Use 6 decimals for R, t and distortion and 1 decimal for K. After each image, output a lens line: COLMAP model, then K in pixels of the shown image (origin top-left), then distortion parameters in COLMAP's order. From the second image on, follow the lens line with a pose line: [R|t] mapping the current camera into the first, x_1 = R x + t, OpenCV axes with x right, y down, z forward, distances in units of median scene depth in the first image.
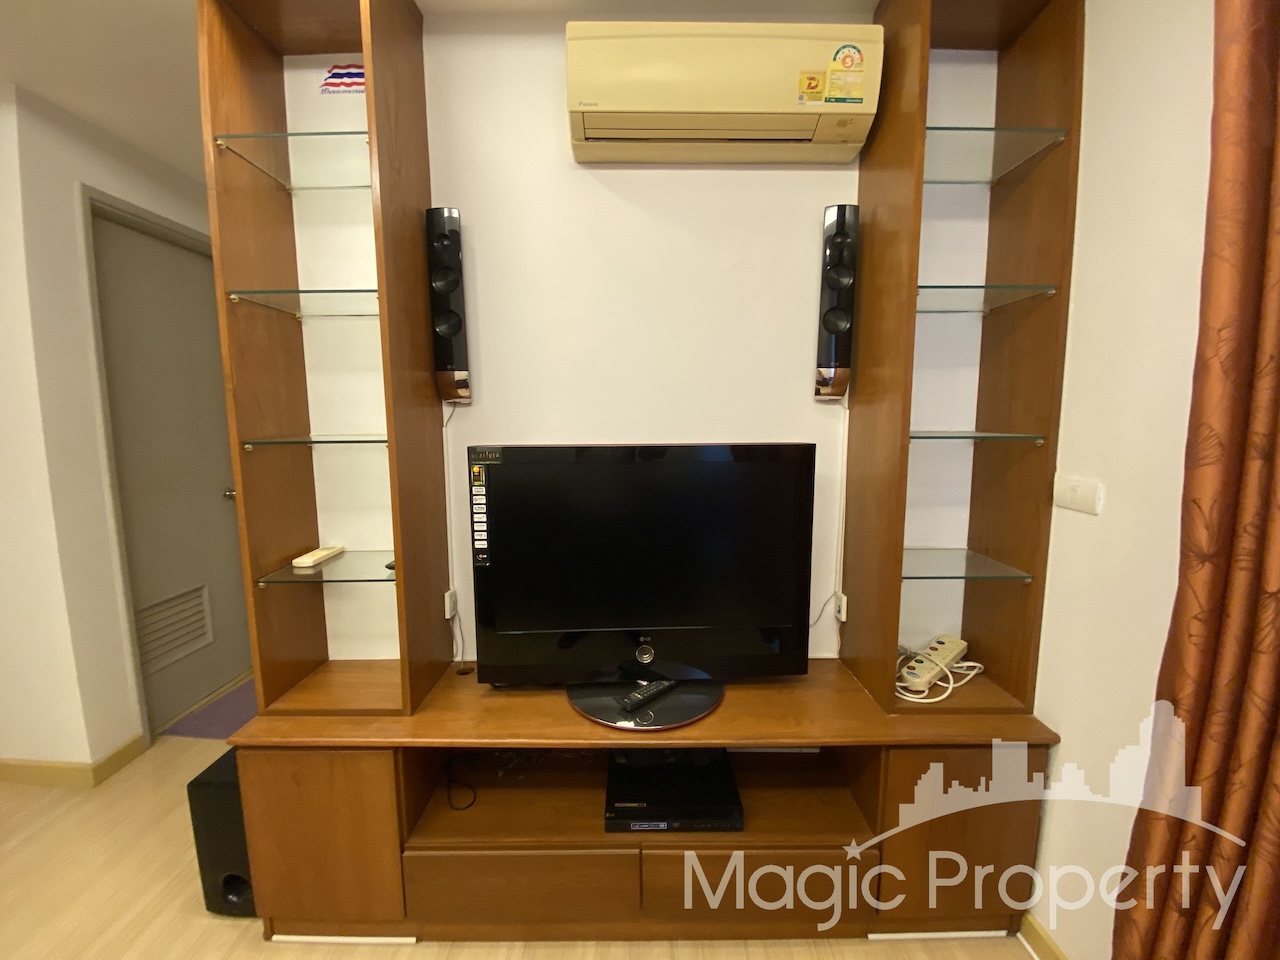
lens RADIAL K [[514.9, 0, 640.0], [0, 514.9, 480.0], [0, 0, 1]] dist [0.012694, -0.017004]
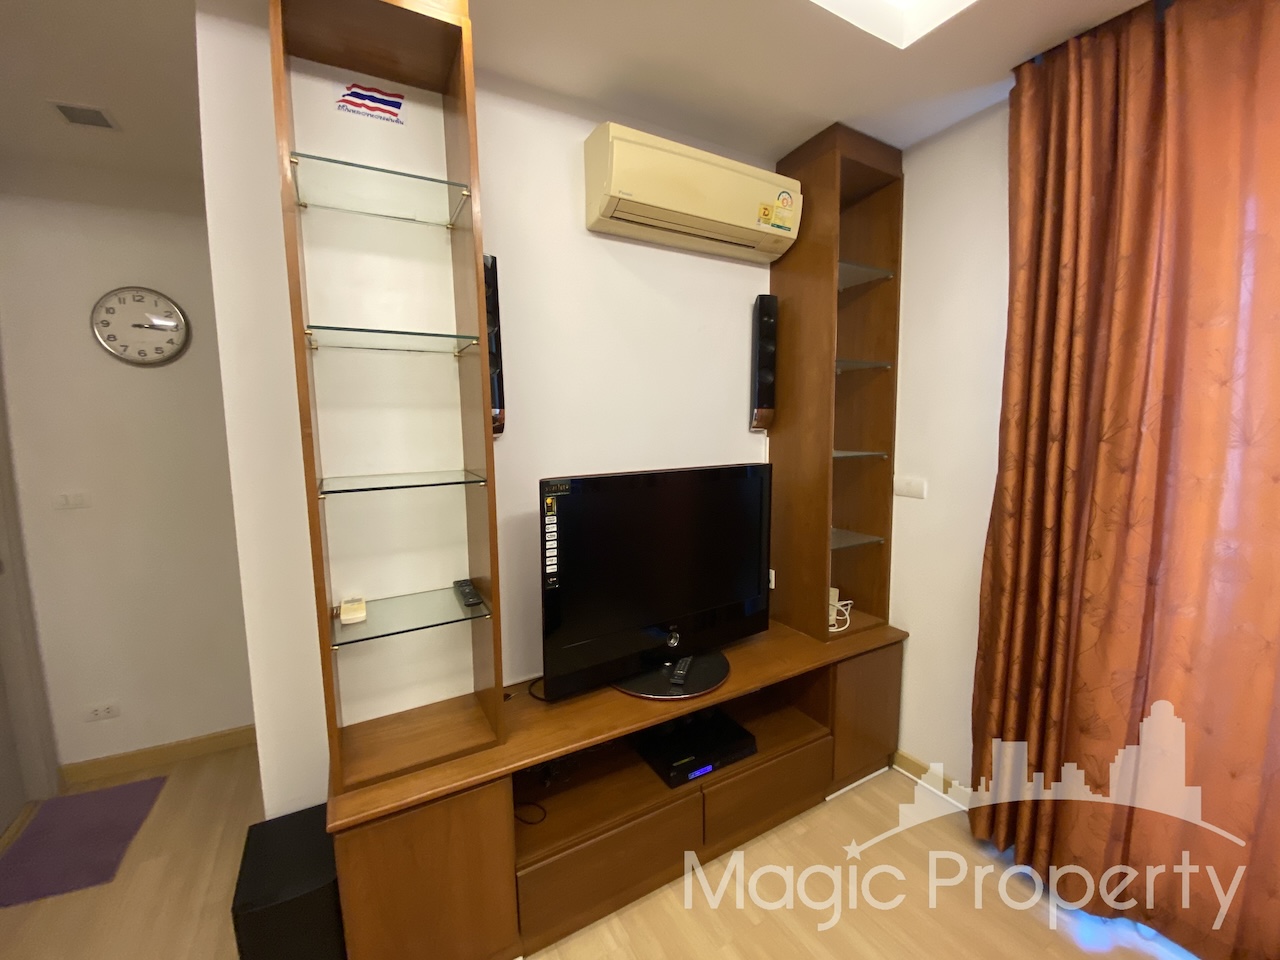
lens RADIAL K [[514.9, 0, 640.0], [0, 514.9, 480.0], [0, 0, 1]] dist [0.012694, -0.017004]
pose [[0.872342, -0.060424, 0.485148, -0.673254], [0.068684, 0.997638, 0.000753, -0.052262], [-0.484048, 0.032665, 0.874432, -0.054807]]
